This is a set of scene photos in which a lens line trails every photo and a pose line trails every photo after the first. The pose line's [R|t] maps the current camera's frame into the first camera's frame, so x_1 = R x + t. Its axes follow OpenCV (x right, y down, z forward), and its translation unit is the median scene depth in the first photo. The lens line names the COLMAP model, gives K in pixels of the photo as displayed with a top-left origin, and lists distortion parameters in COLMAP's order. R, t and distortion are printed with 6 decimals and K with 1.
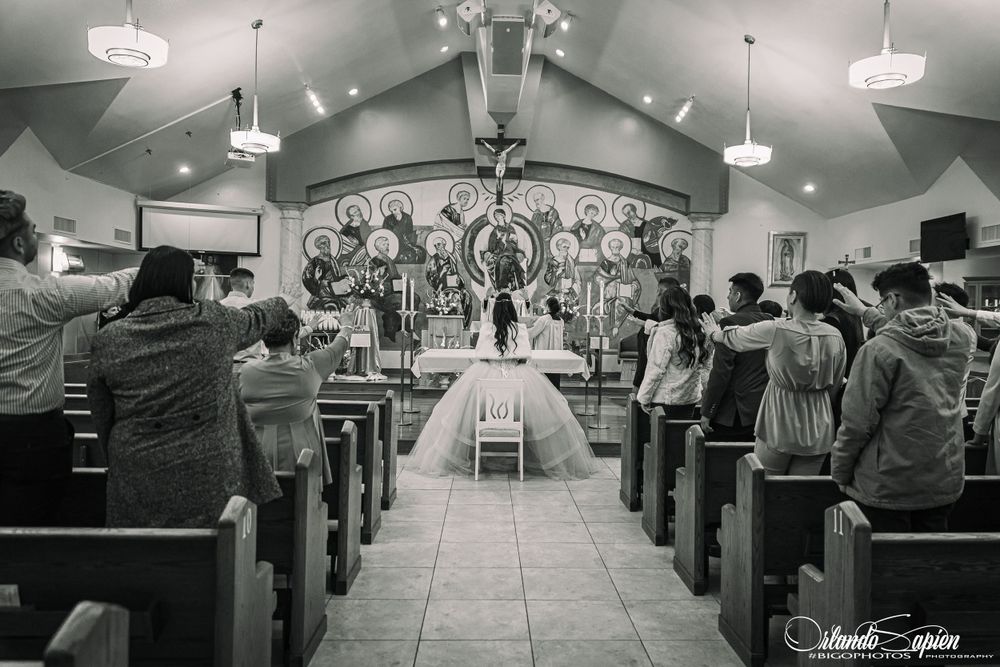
lens RADIAL K [[771.4, 0, 500.0], [0, 771.4, 333.5], [0, 0, 1]] dist [-0.002390, -0.000211]
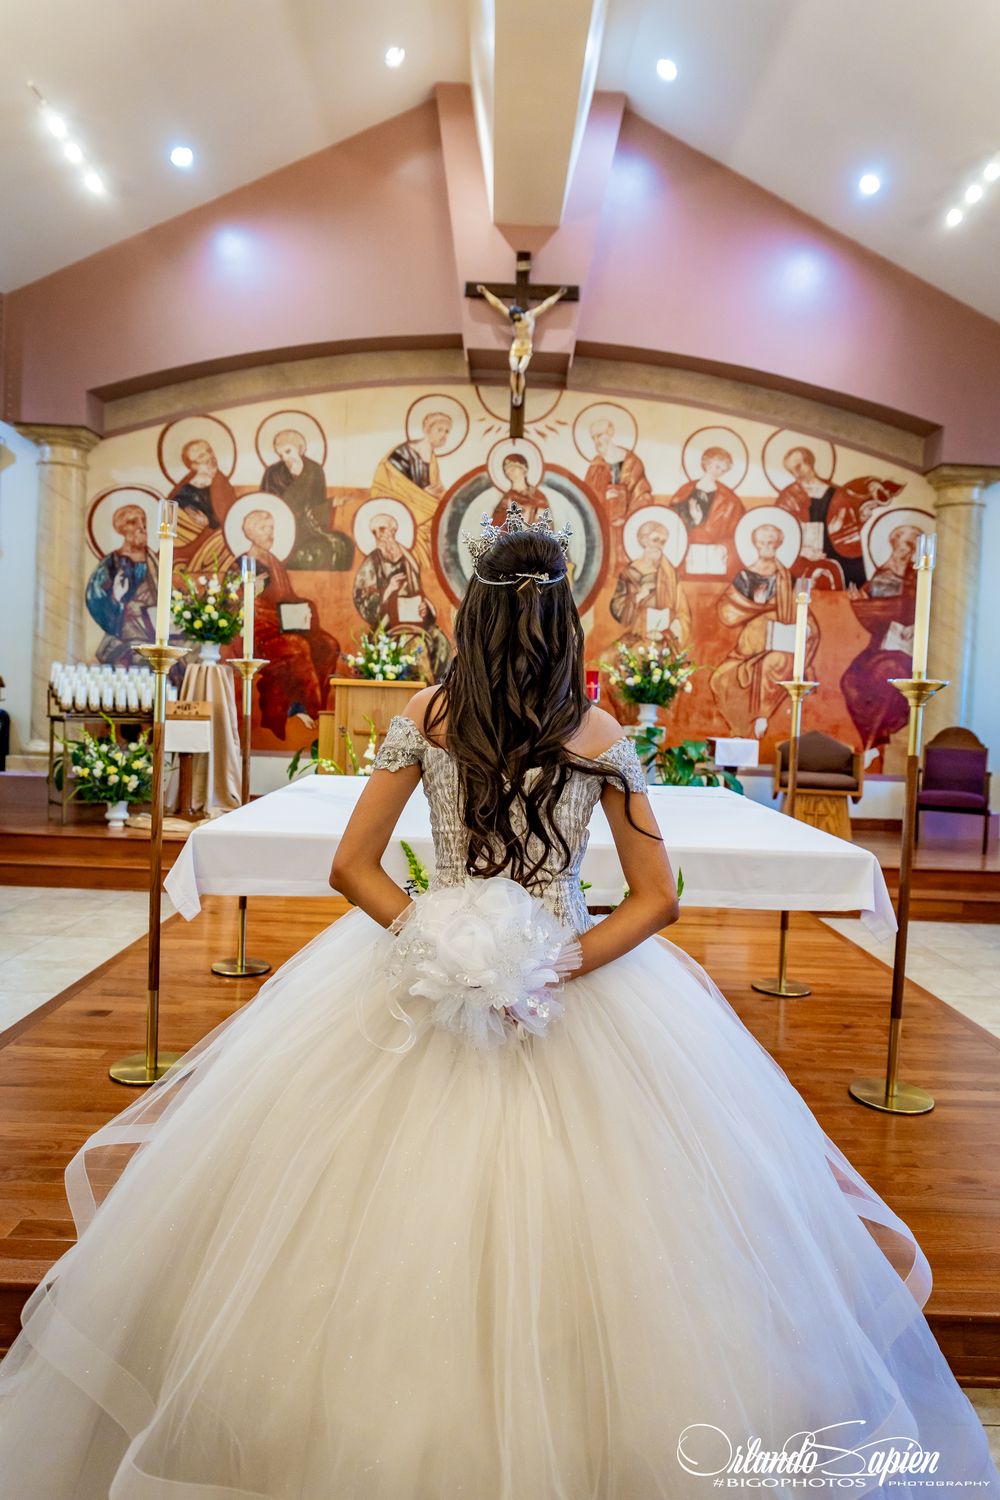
lens RADIAL K [[984.9, 0, 500.0], [0, 984.9, 750.0], [0, 0, 1]] dist [0.001251, -0.000184]
pose [[0.999791, 0.020063, -0.003868, -0.004104], [-0.019930, 0.999292, 0.031922, -0.004137], [0.004506, -0.031838, 0.999483, 0.409833]]
